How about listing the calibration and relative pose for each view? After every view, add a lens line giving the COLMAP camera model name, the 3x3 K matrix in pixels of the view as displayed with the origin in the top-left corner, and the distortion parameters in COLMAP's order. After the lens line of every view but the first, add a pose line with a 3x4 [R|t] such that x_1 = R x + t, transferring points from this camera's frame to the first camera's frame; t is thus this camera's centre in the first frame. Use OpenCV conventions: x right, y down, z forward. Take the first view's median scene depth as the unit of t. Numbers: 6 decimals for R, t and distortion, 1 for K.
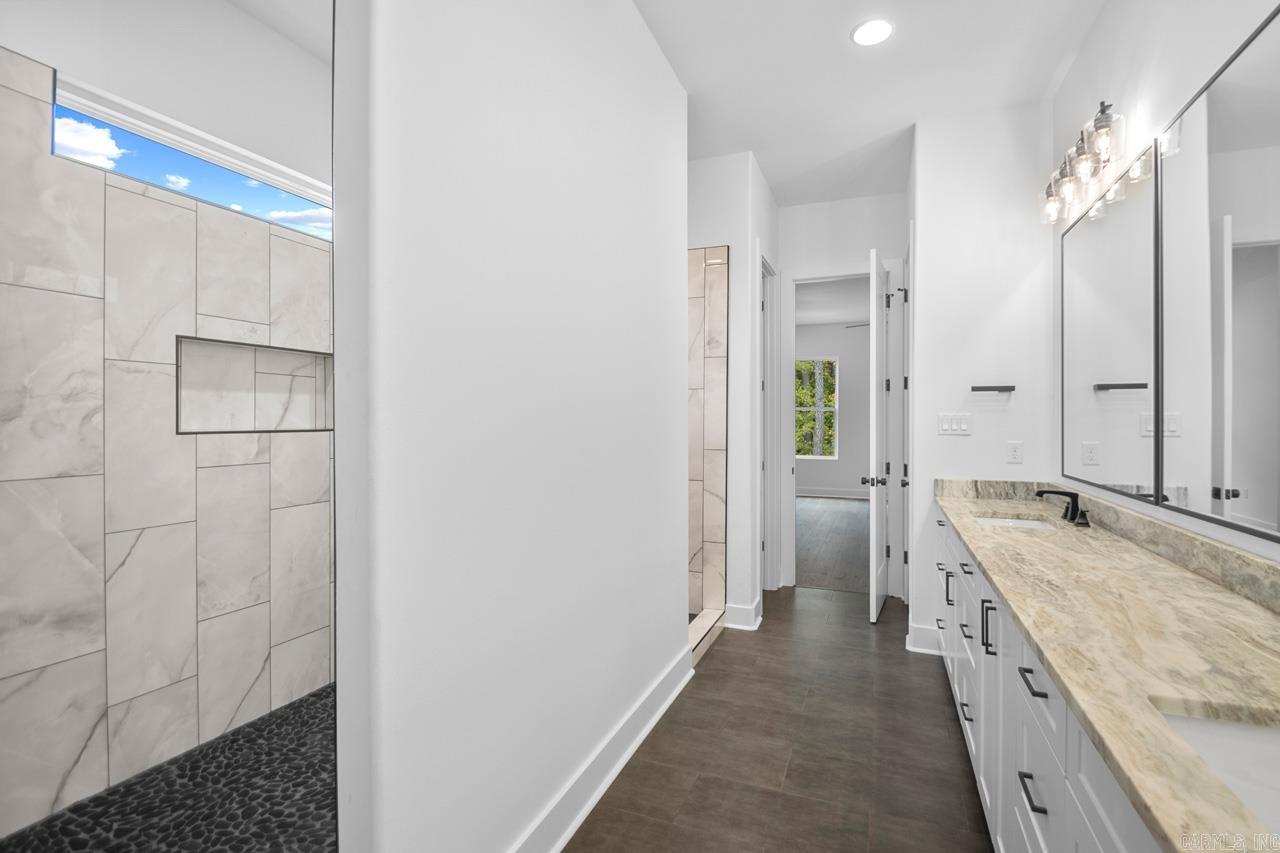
lens RADIAL K [[600.4, 0, 650.3], [0, 600.4, 416.2], [0, 0, 1]] dist [0.011992, -0.012980]
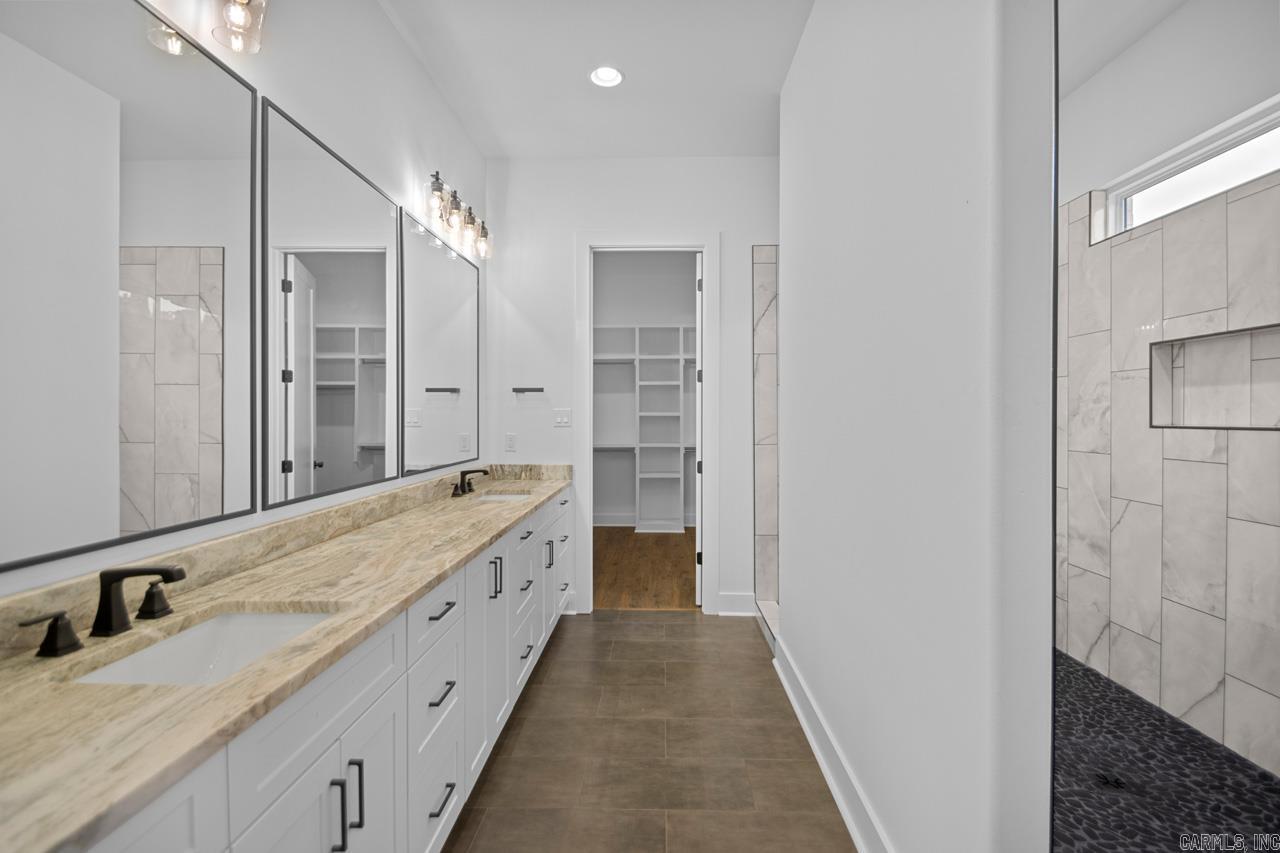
lens RADIAL K [[600.4, 0, 643.8], [0, 600.4, 422.8], [0, 0, 1]] dist [0.011992, -0.012980]
pose [[-0.944685, 0.002987, -0.327965, 0.541761], [0.001867, 0.999991, 0.003731, 0.014729], [0.327973, 0.002912, -0.944683, 1.826565]]
